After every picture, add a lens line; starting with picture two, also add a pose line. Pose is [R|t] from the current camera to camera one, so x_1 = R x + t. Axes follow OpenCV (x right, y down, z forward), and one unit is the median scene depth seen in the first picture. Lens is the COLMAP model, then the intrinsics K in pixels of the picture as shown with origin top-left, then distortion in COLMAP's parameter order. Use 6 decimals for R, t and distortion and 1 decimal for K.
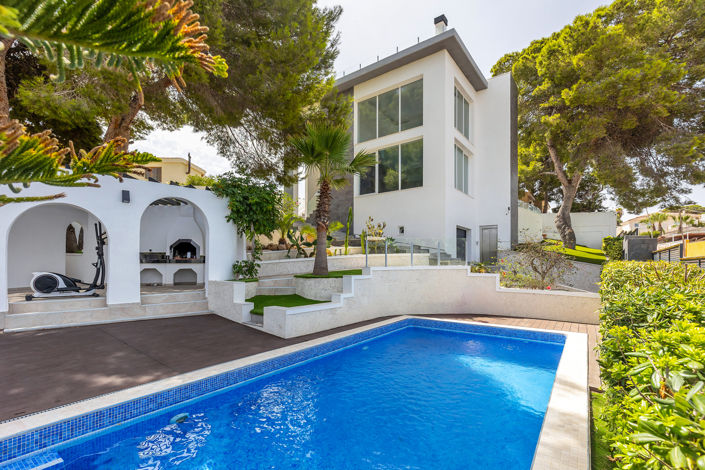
lens RADIAL K [[326.9, 0, 353.5], [0, 326.9, 263.5], [0, 0, 1]] dist [0.003765, 0.000343]
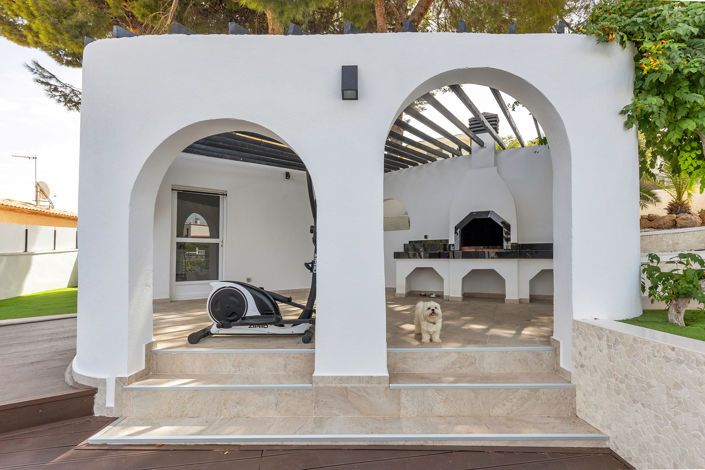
lens RADIAL K [[337.9, 0, 368.4], [0, 337.9, 245.2], [0, 0, 1]] dist [0.000956, -0.000349]
pose [[0.729960, -0.023898, -0.683072, -0.365865], [0.006547, 0.999587, -0.027976, -0.010524], [0.683459, 0.015949, 0.729815, 0.635873]]
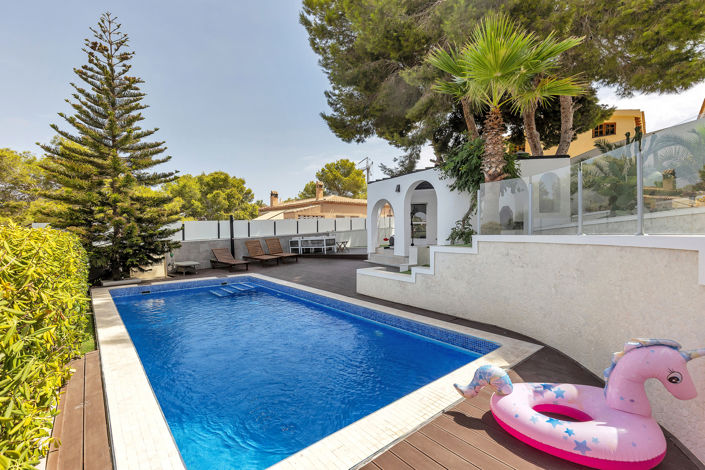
lens RADIAL K [[325.2, 0, 361.2], [0, 325.2, 239.4], [0, 0, 1]] dist [0.004716, 0.000343]
pose [[-0.231299, 0.026385, -0.972525, 0.750921], [0.005638, 0.999652, 0.025780, 0.001190], [0.972866, 0.000479, -0.231367, 1.010493]]
